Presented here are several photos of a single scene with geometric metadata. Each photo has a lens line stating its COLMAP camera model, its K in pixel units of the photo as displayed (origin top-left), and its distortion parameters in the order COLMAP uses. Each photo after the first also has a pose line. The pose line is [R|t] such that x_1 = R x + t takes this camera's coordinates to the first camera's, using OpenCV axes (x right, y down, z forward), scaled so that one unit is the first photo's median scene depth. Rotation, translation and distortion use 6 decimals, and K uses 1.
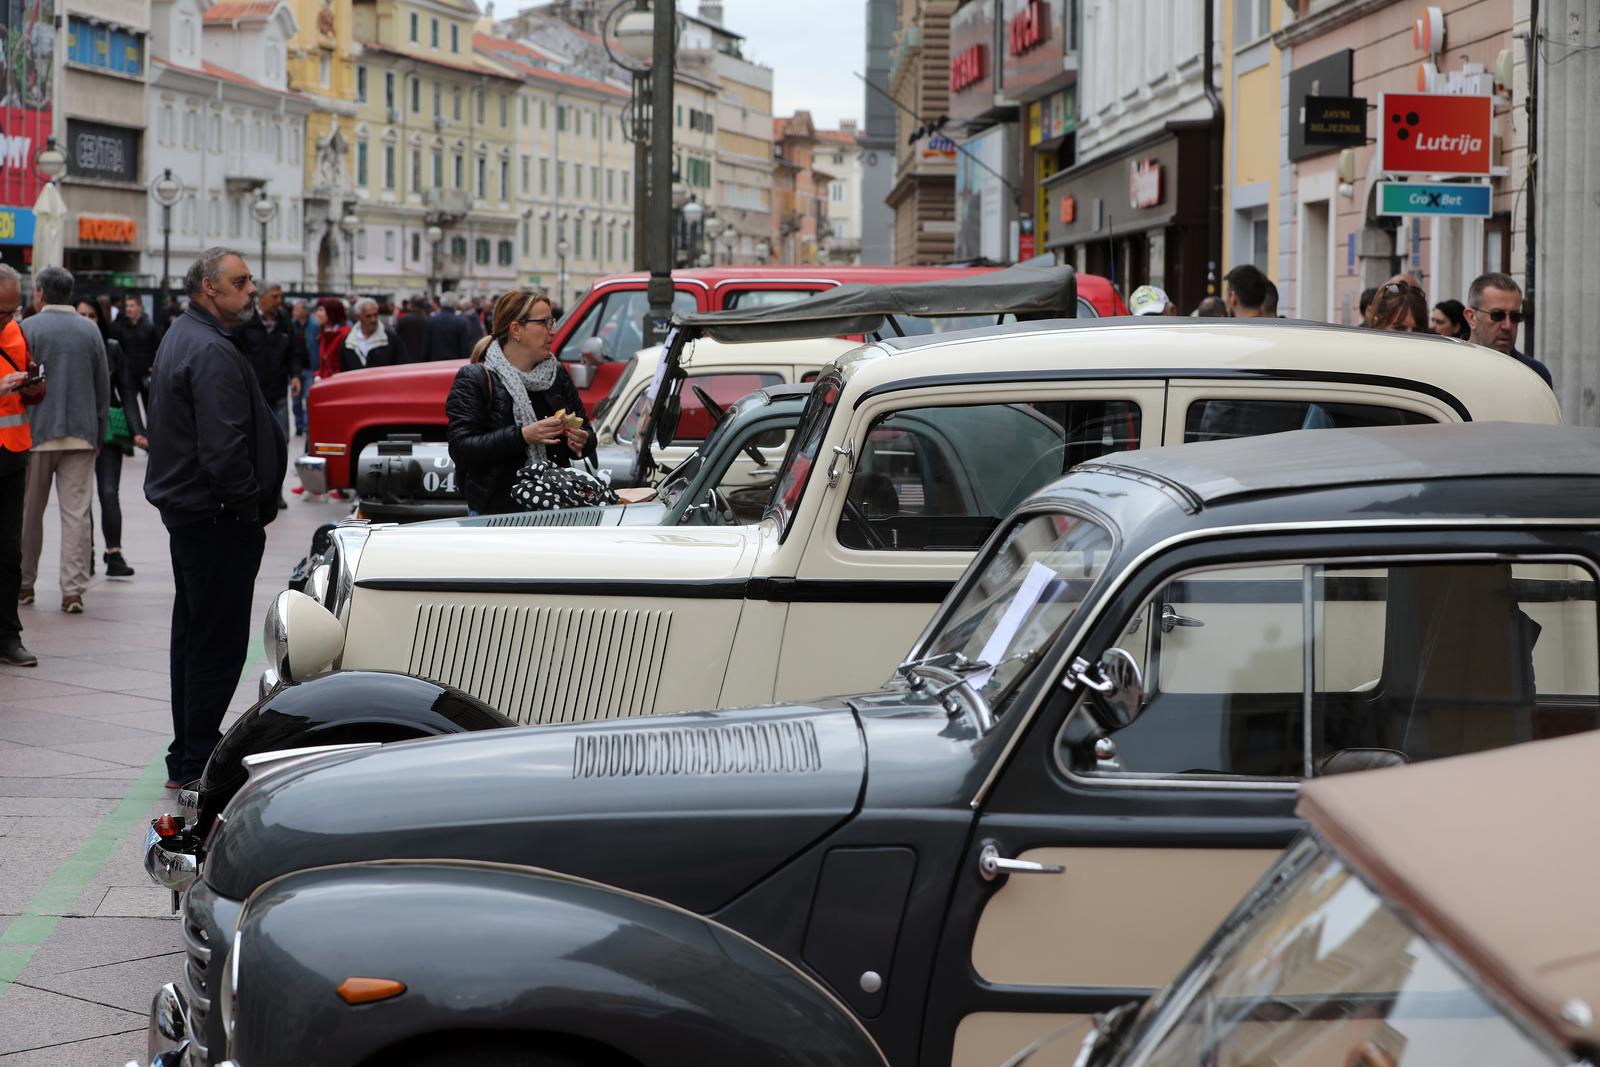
lens RADIAL K [[3370.3, 0, 799.5], [0, 3370.3, 536.4], [0, 0, 1]] dist [-0.344462, 0.000000]
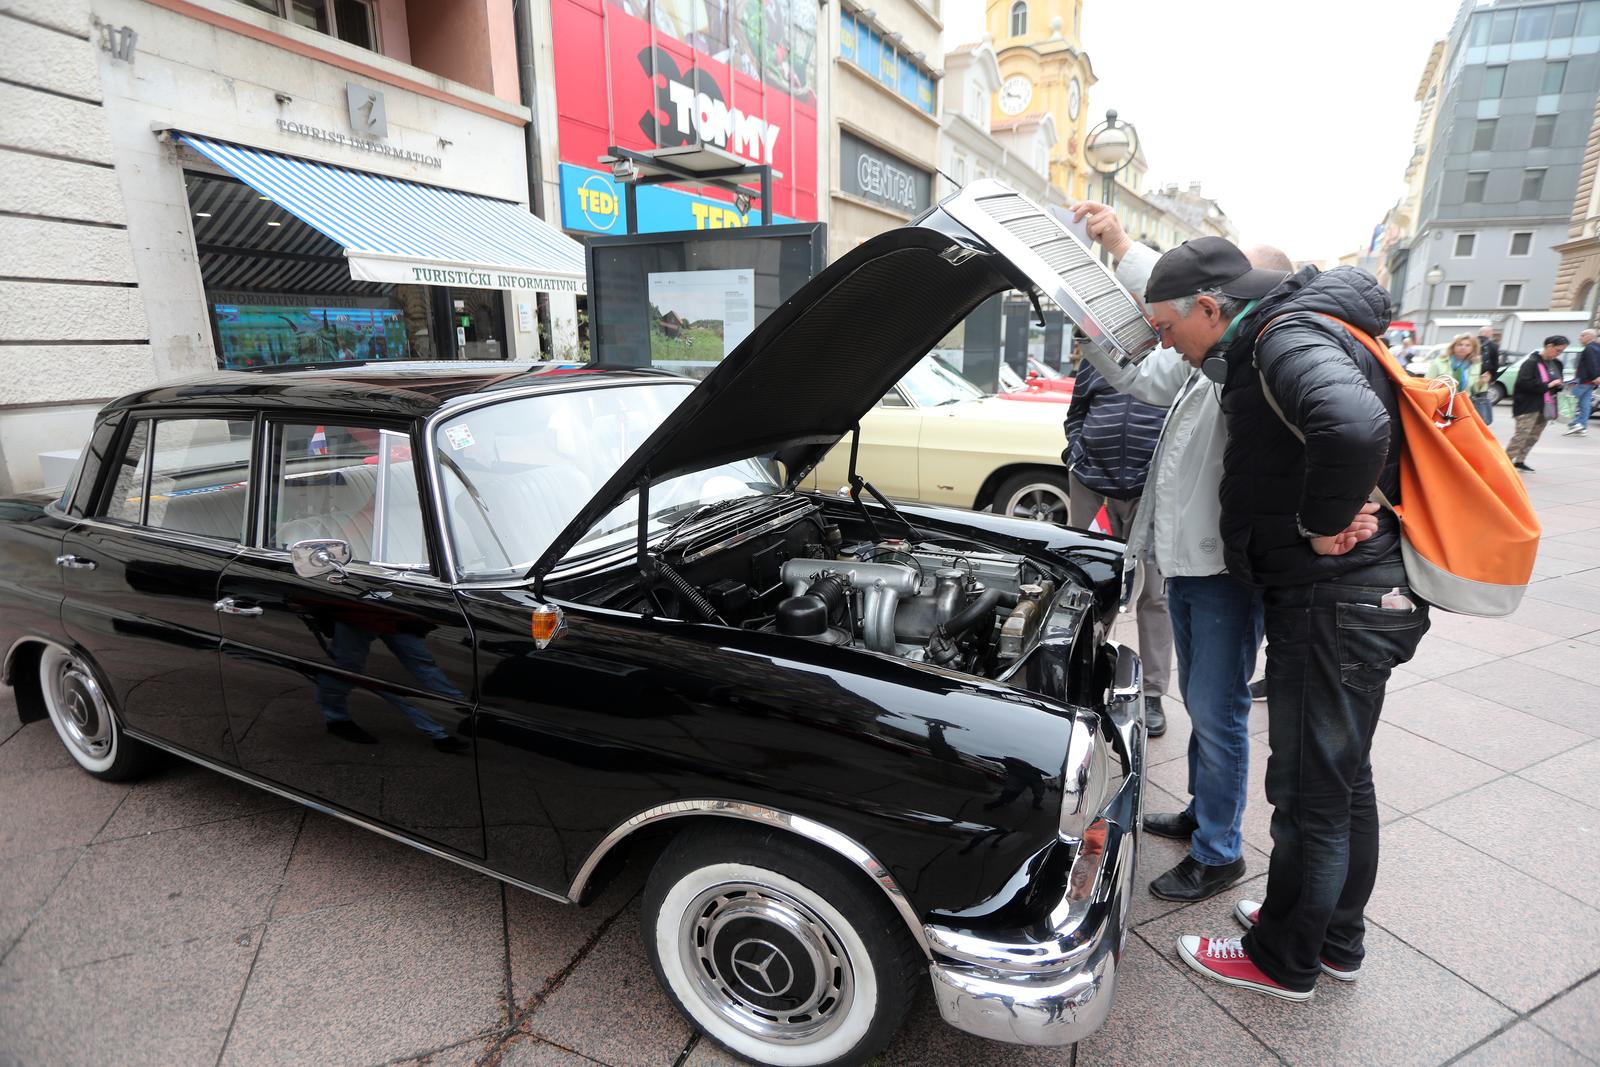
lens RADIAL K [[800.5, 0, 800.8], [0, 800.5, 543.7], [0, 0, 1]] dist [-0.054085, 0.018404]
pose [[0.923147, 0.078147, -0.376421, -0.105015], [-0.009072, 0.983278, 0.181886, -0.038968], [0.384340, -0.164493, 0.908419, 0.579539]]
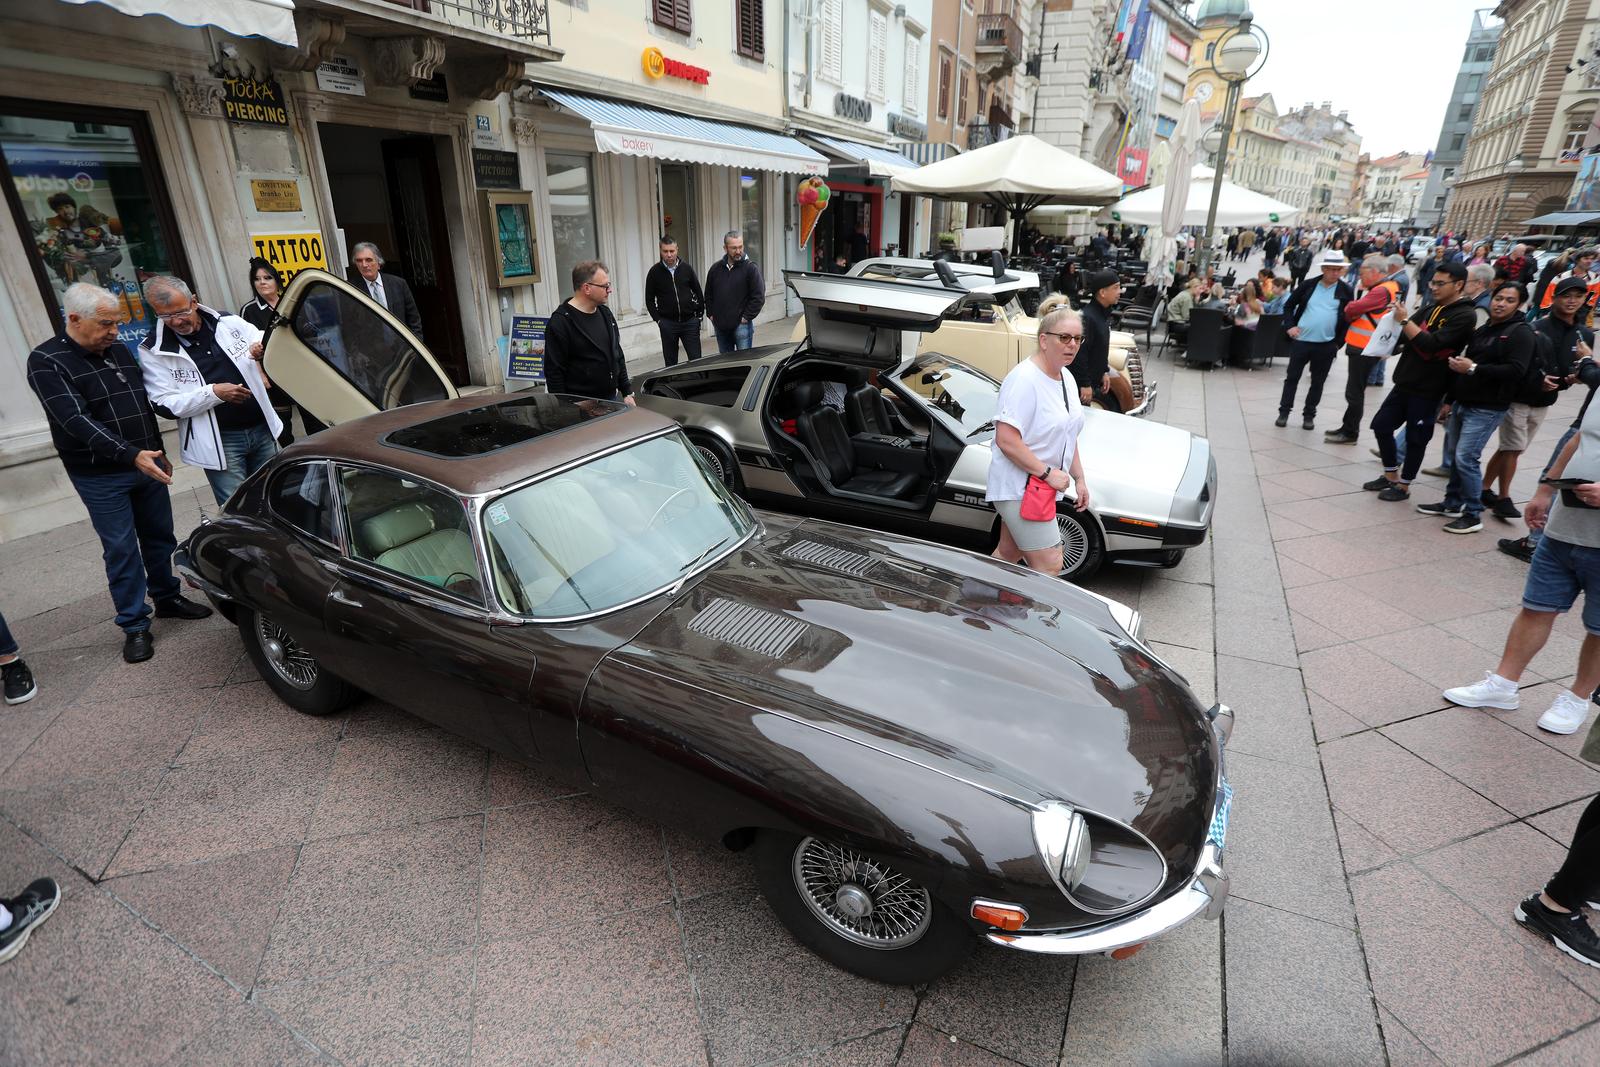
lens RADIAL K [[813.4, 0, 815.9], [0, 813.4, 532.1], [0, 0, 1]] dist [-0.011293, 0.005471]
pose [[0.875269, 0.180910, -0.448525, -0.074439], [-0.039316, 0.950950, 0.306837, -0.012222], [0.482035, -0.250931, 0.839450, 0.123826]]
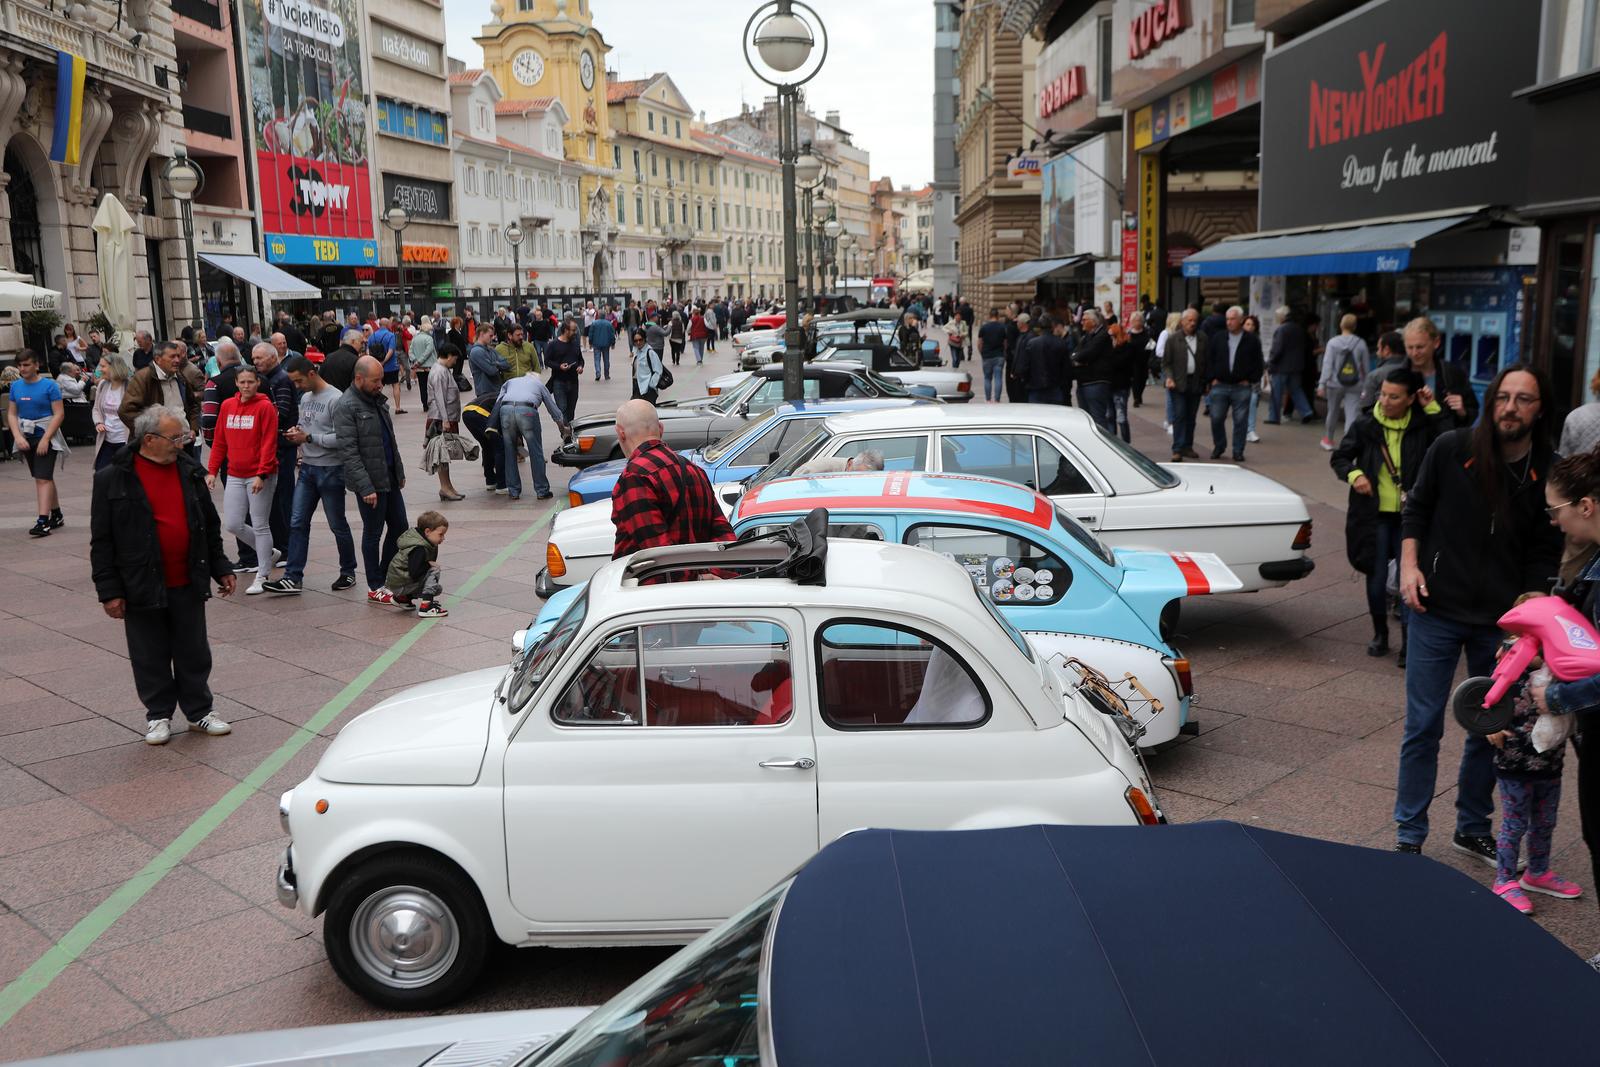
lens RADIAL K [[1572.7, 0, 804.9], [0, 1572.7, 537.4], [0, 0, 1]] dist [0.069229, 0.000000]
pose [[0.998449, -0.026788, -0.048809, -0.010358], [0.031070, 0.995529, 0.089198, -0.019991], [0.046201, -0.090576, 0.994817, 0.240007]]
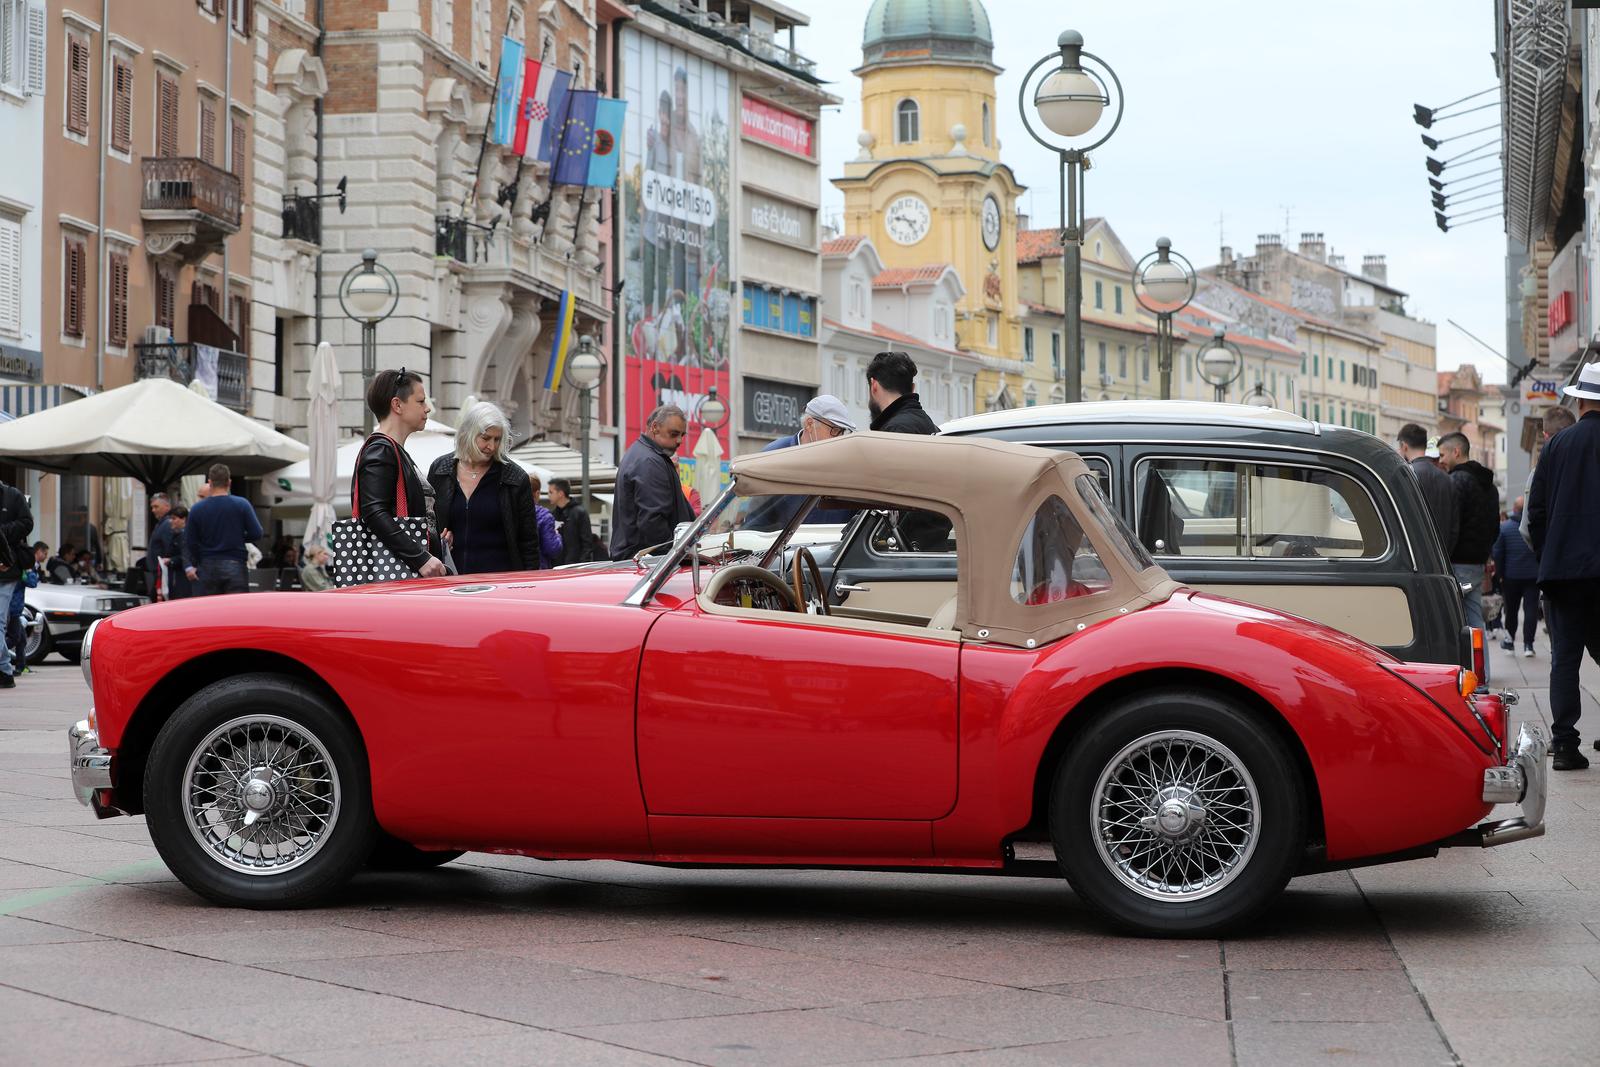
lens RADIAL K [[3370.3, 0, 803.6], [0, 3370.3, 523.5], [0, 0, 1]] dist [-0.344462, 0.000000]
pose [[0.978481, -0.017305, -0.205611, 0.017289], [0.000293, 0.996592, -0.082484, 0.009016], [0.206338, 0.080649, 0.975151, -0.051559]]
